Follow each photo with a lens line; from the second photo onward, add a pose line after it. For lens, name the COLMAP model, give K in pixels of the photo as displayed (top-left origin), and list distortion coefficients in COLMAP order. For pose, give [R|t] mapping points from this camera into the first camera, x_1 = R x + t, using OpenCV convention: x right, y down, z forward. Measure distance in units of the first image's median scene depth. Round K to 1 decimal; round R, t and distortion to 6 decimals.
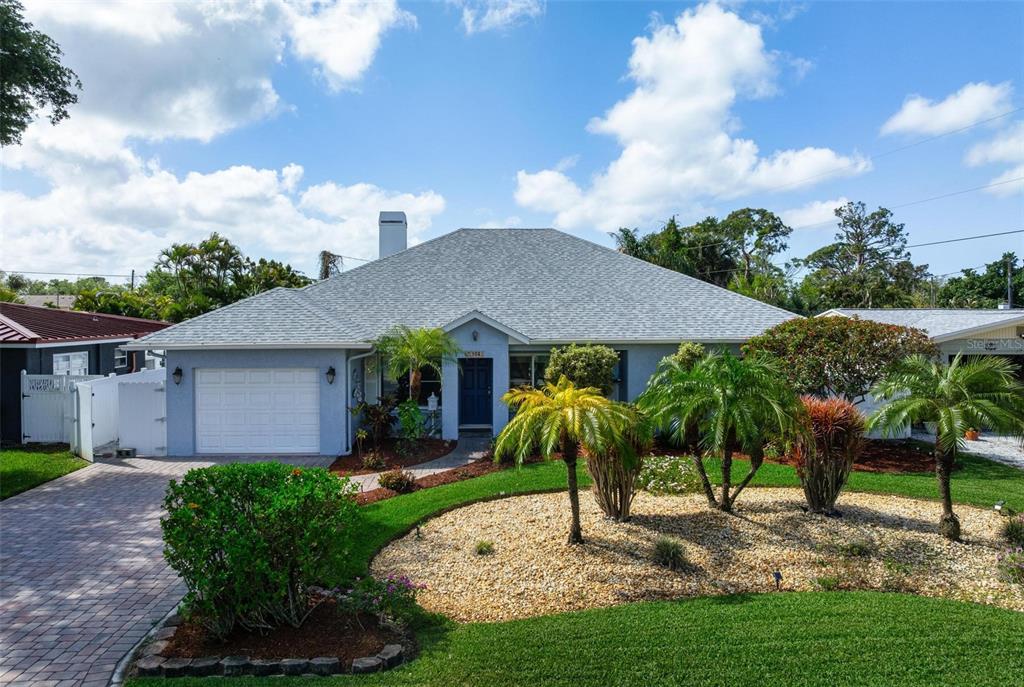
lens RADIAL K [[731.9, 0, 512.0], [0, 731.9, 343.5], [0, 0, 1]] dist [-0.037098, -0.004643]
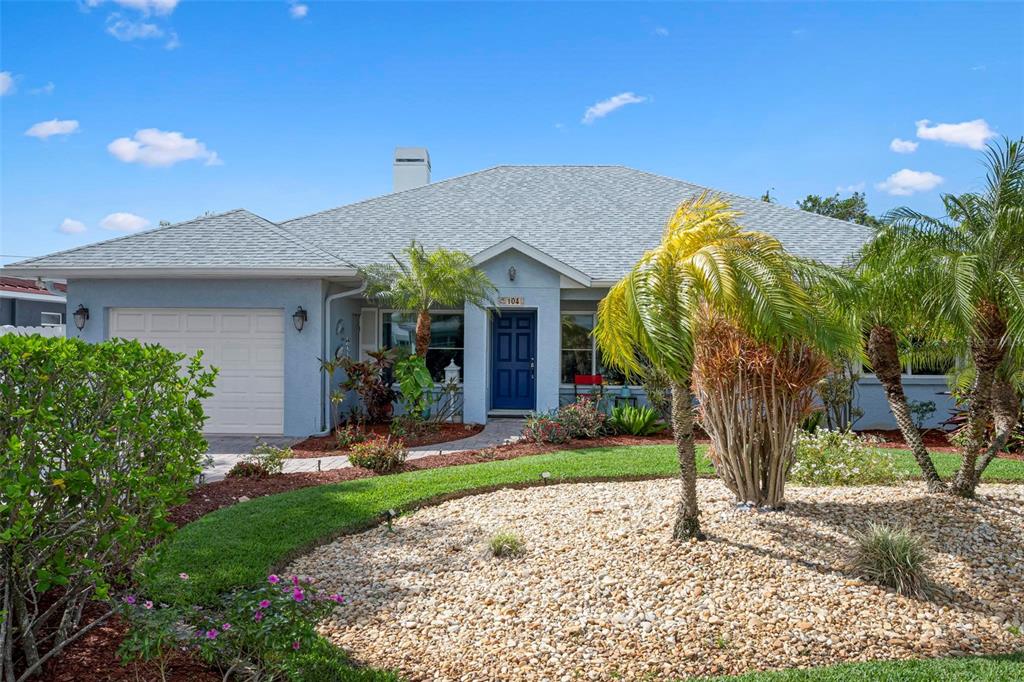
lens RADIAL K [[786.1, 0, 513.8], [0, 786.1, 376.9], [0, 0, 1]] dist [-0.006774, -0.000076]
pose [[0.997817, 0.012400, -0.064861, 0.001093], [-0.013172, 0.999847, -0.011493, 0.118103], [0.064708, 0.012322, 0.997828, 0.316086]]
